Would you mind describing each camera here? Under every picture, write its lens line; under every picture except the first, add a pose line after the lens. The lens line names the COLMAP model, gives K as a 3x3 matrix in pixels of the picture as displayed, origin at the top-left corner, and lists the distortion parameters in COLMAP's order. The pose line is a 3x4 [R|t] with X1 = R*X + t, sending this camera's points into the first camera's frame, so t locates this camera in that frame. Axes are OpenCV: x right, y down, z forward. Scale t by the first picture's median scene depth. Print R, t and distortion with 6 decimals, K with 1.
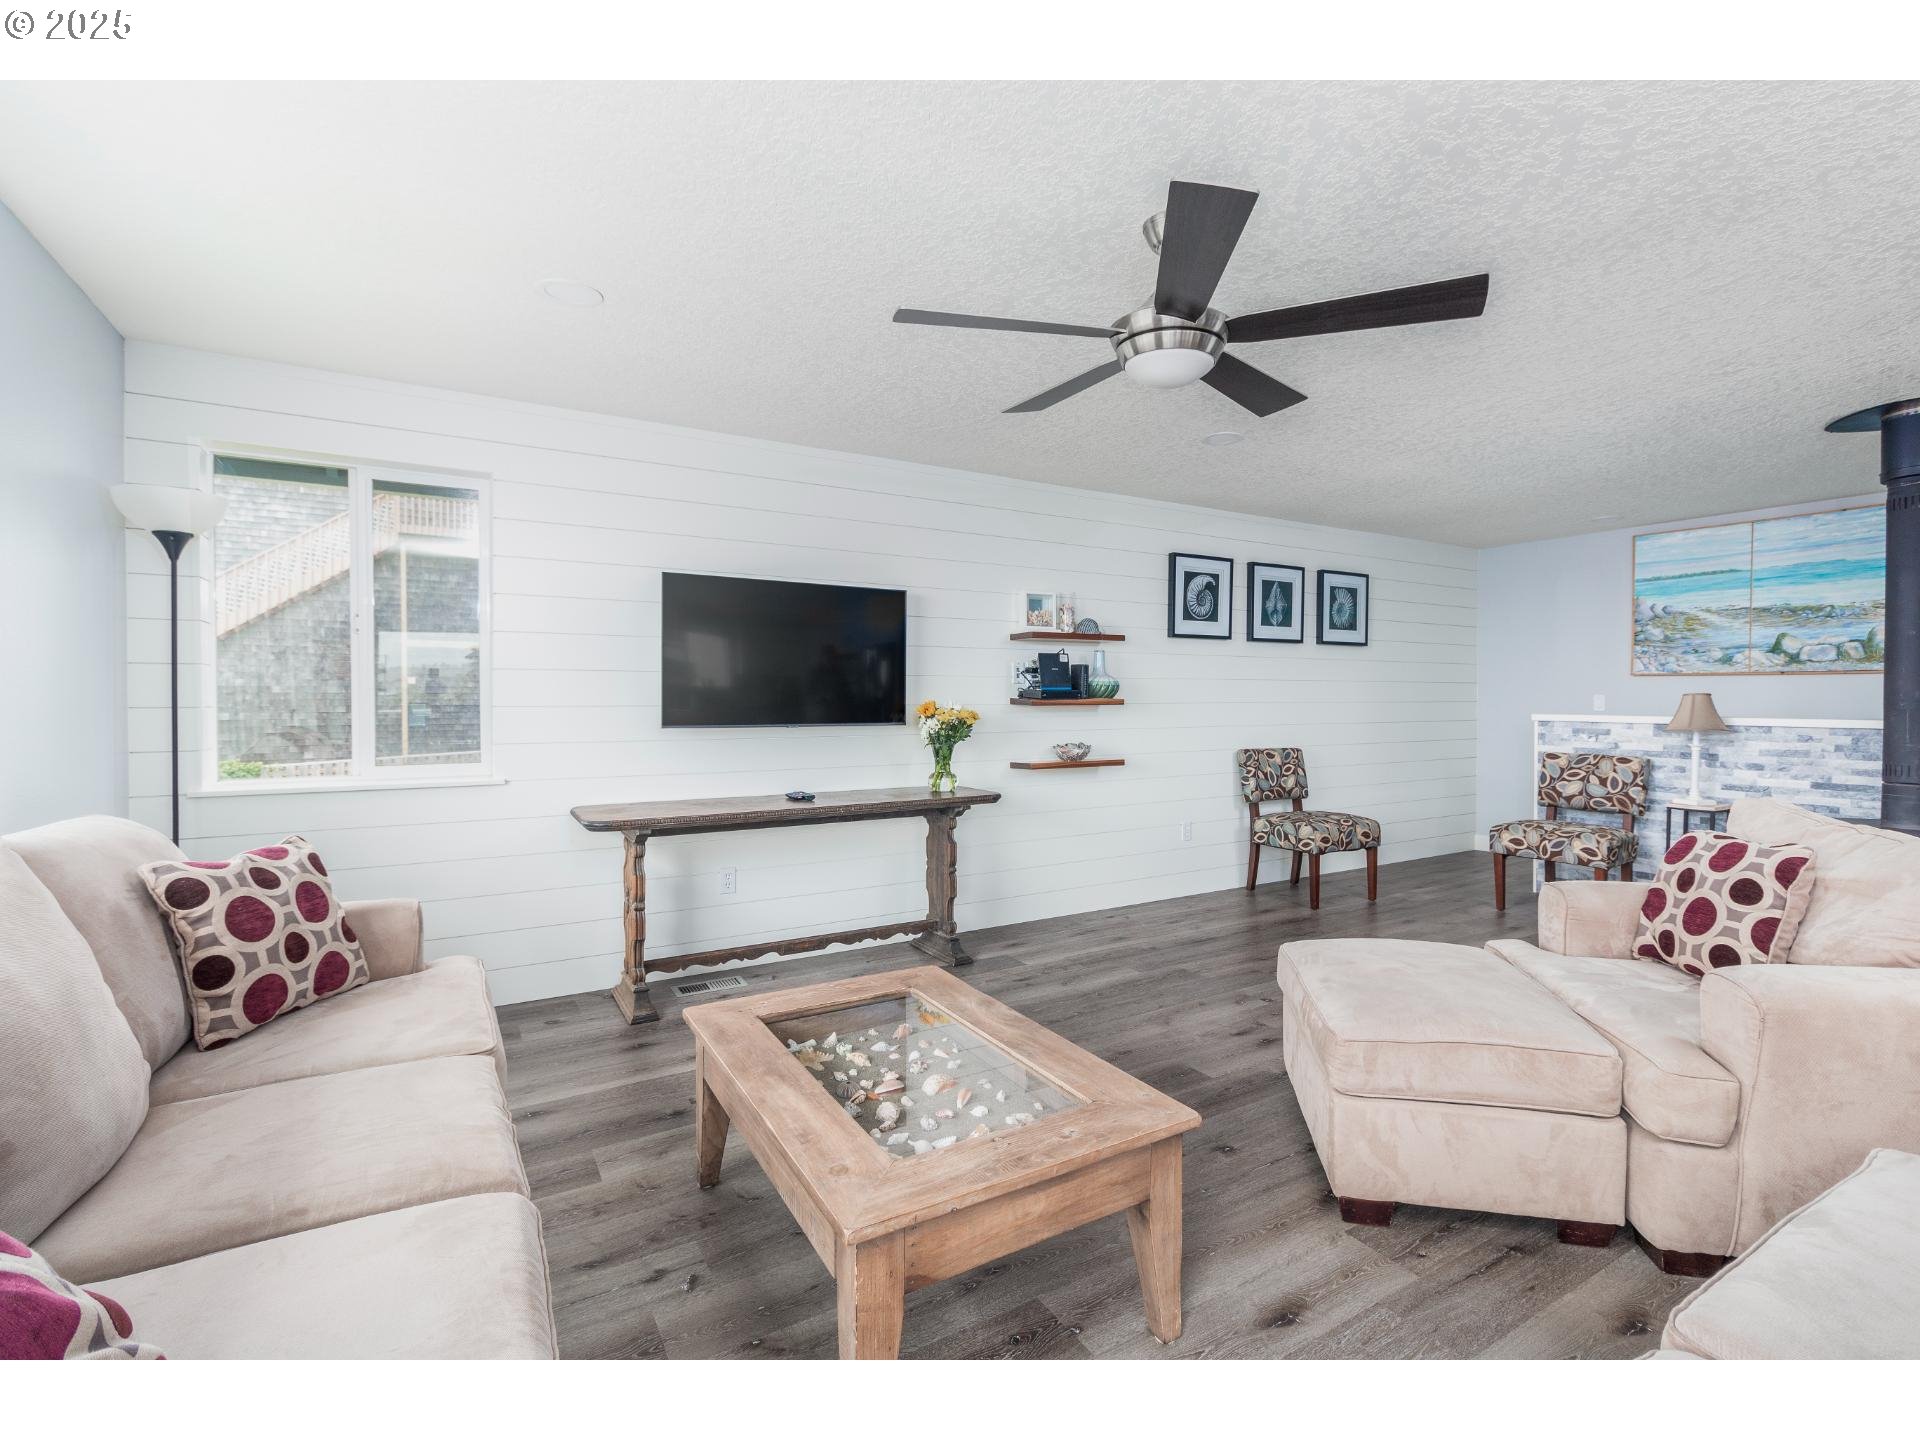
lens RADIAL K [[880.6, 0, 964.6], [0, 880.6, 716.1], [0, 0, 1]] dist [0.003213, -0.000333]
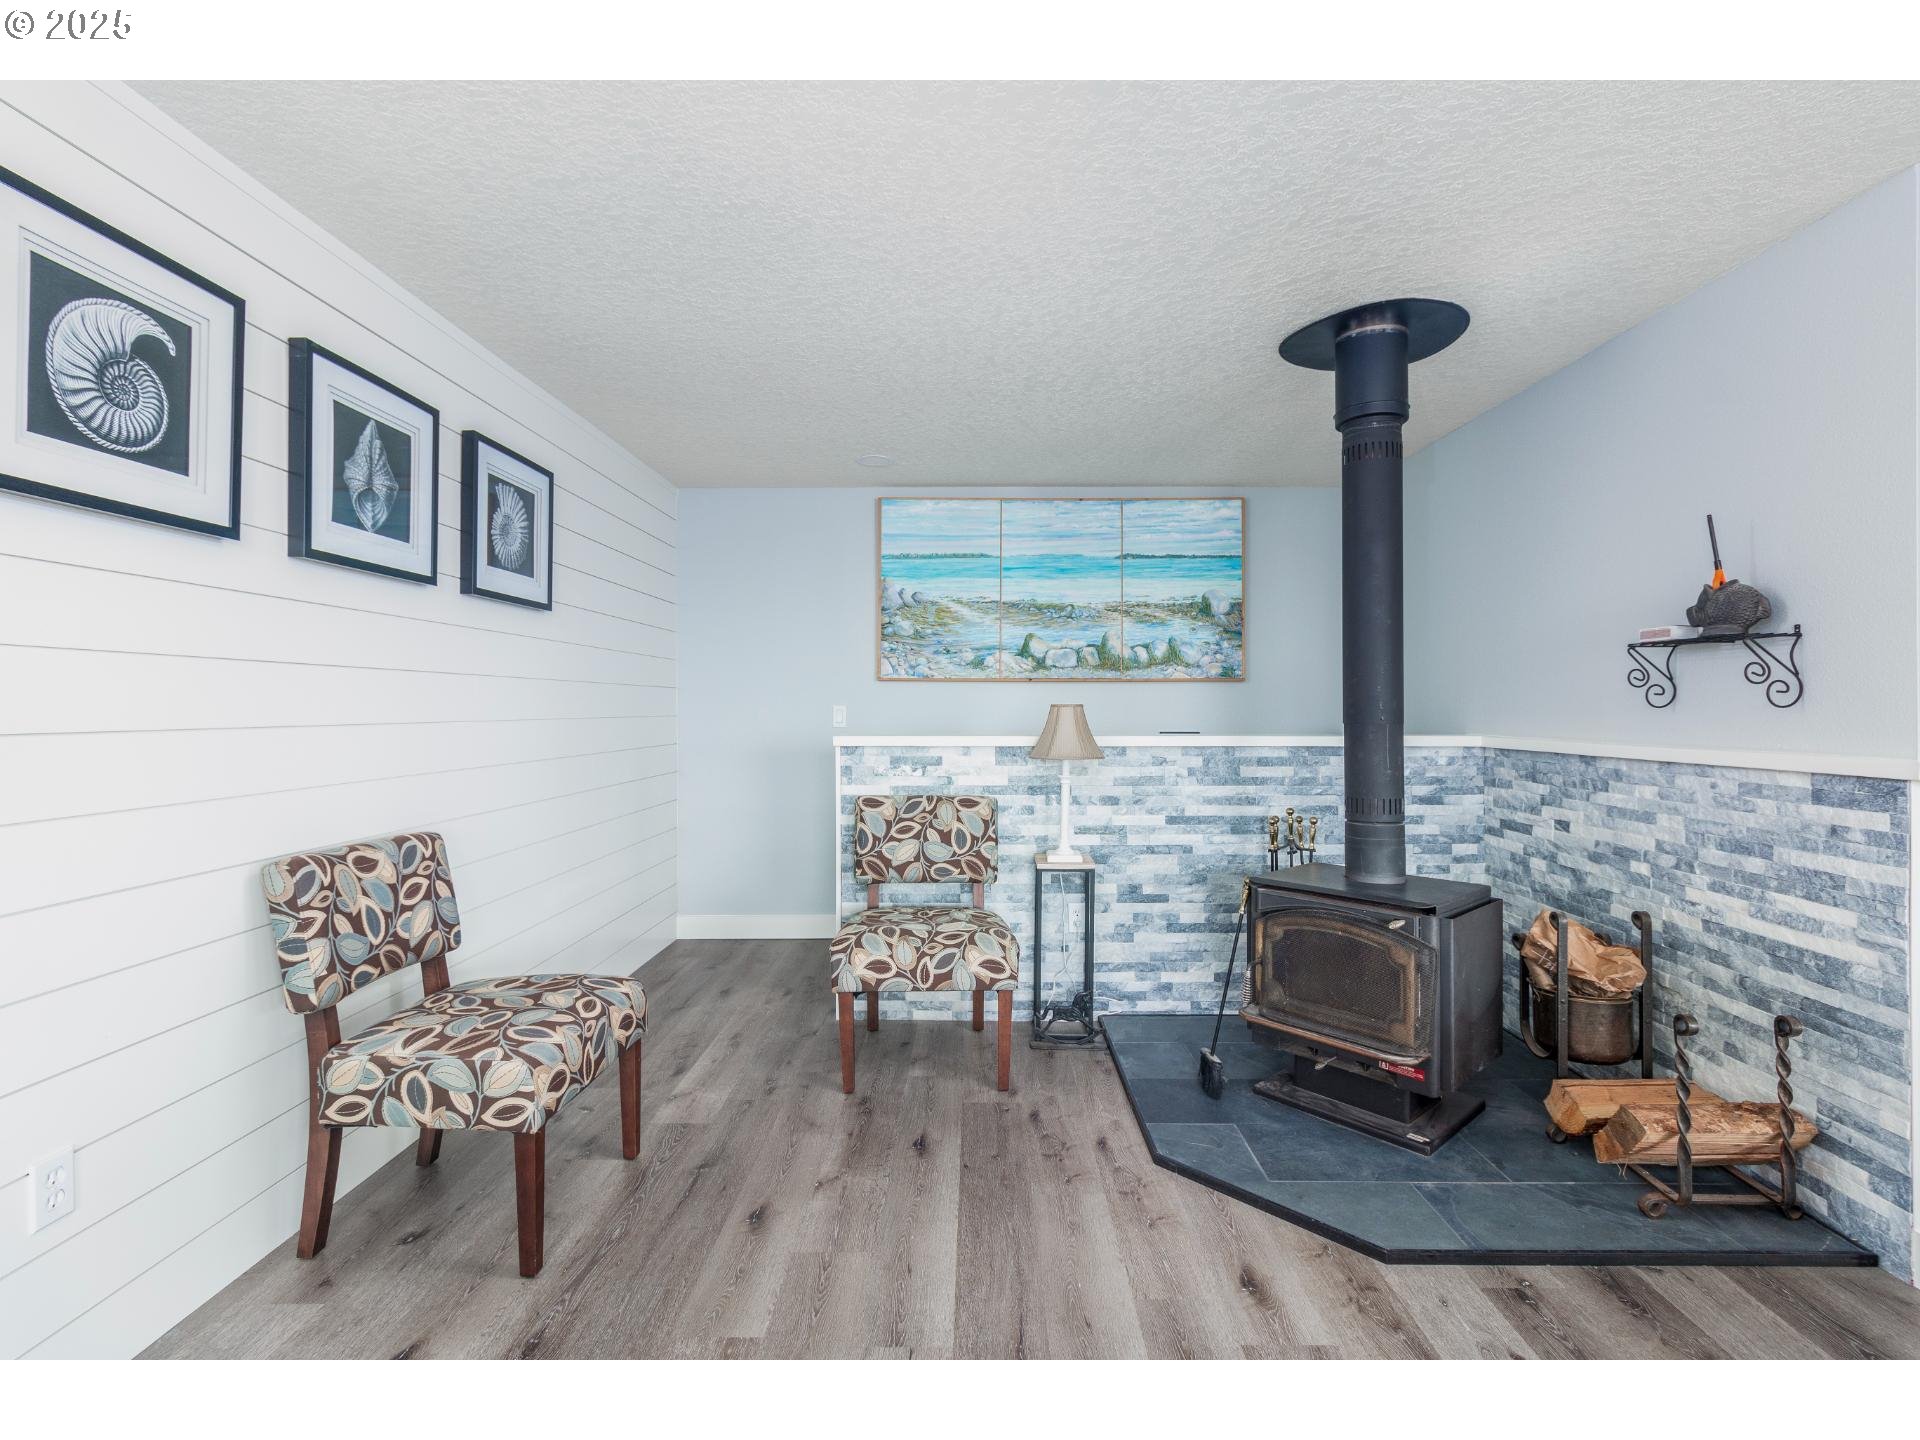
lens RADIAL K [[880.6, 0, 973.9], [0, 880.6, 705.6], [0, 0, 1]] dist [0.003213, -0.000333]
pose [[0.513374, 0.000377, 0.858165, 0.161552], [0.021446, 0.999682, -0.013268, -0.013616], [-0.857897, 0.025216, 0.513203, 0.602436]]
